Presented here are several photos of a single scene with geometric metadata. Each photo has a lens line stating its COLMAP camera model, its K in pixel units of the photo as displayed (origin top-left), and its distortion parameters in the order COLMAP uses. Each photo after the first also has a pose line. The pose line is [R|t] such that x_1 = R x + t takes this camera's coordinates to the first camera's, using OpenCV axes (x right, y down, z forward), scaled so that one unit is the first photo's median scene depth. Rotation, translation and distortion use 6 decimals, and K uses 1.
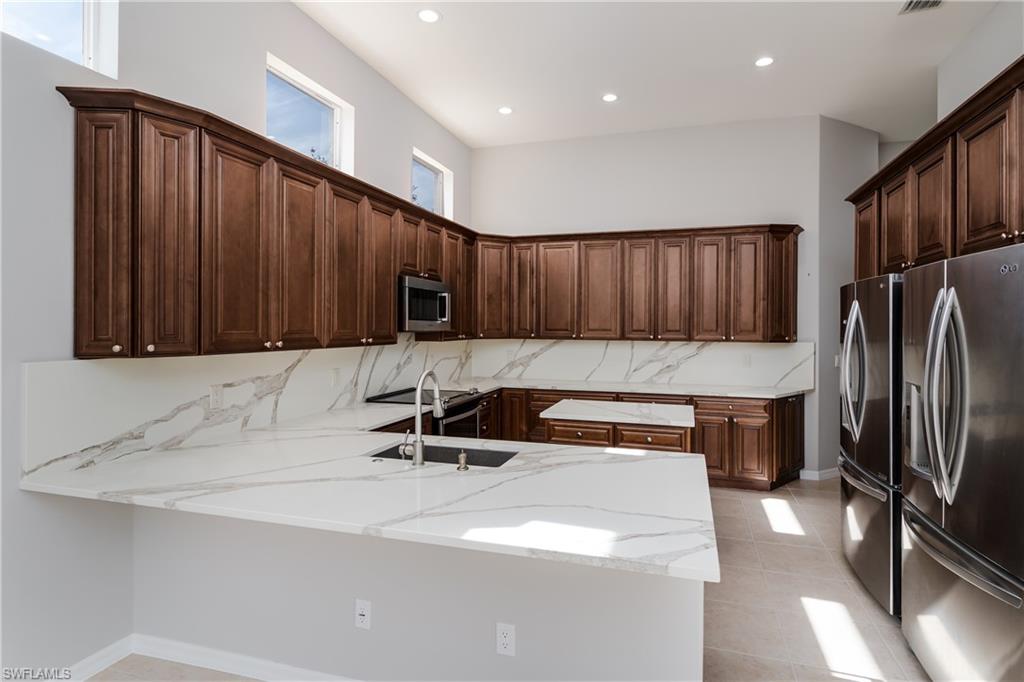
lens RADIAL K [[507.4, 0, 527.6], [0, 507.4, 323.9], [0, 0, 1]] dist [0.005464, 0.002085]
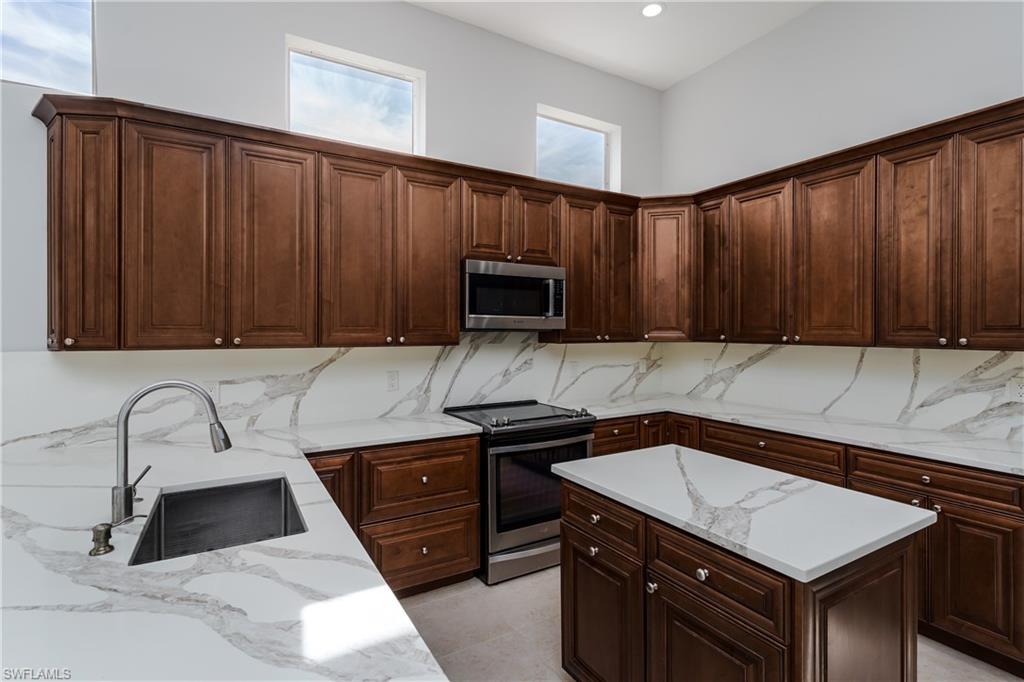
lens RADIAL K [[507.4, 0, 534.2], [0, 507.4, 336.4], [0, 0, 1]] dist [0.005464, 0.002085]
pose [[0.749626, 0.008826, -0.661802, 0.364777], [0.004337, 0.999824, 0.018246, 0.011676], [0.661847, -0.016548, 0.749456, 0.474303]]
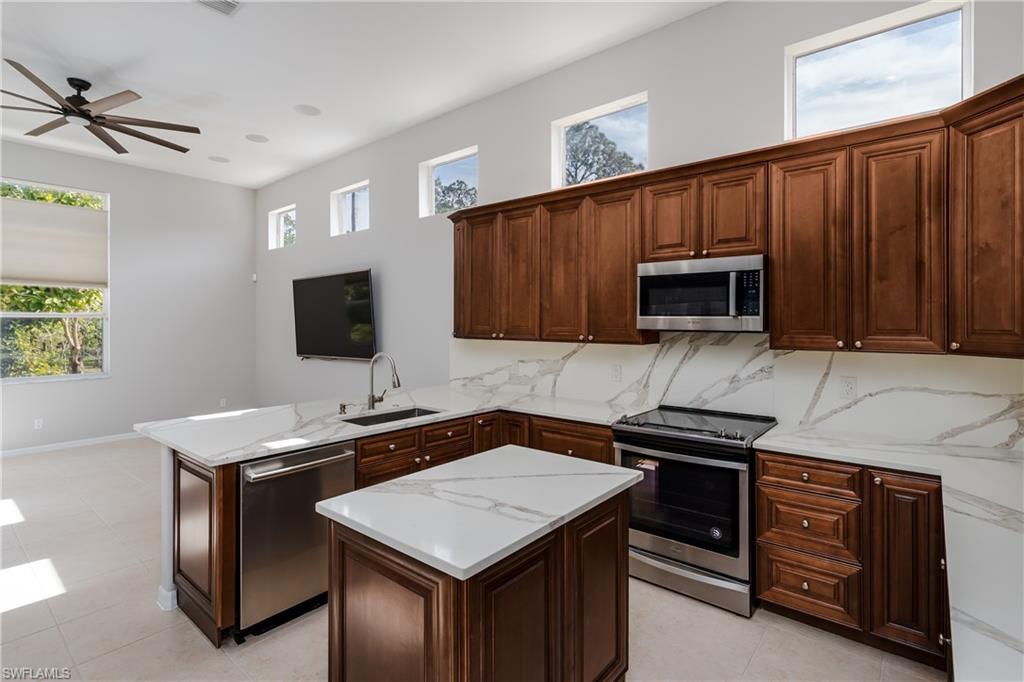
lens RADIAL K [[507.4, 0, 523.7], [0, 507.4, 324.4], [0, 0, 1]] dist [0.005464, 0.002085]
pose [[-0.380688, -0.008389, -0.924665, 0.610004], [-0.004000, 0.999964, -0.007426, 0.013432], [0.924695, 0.000872, -0.380708, 1.149826]]
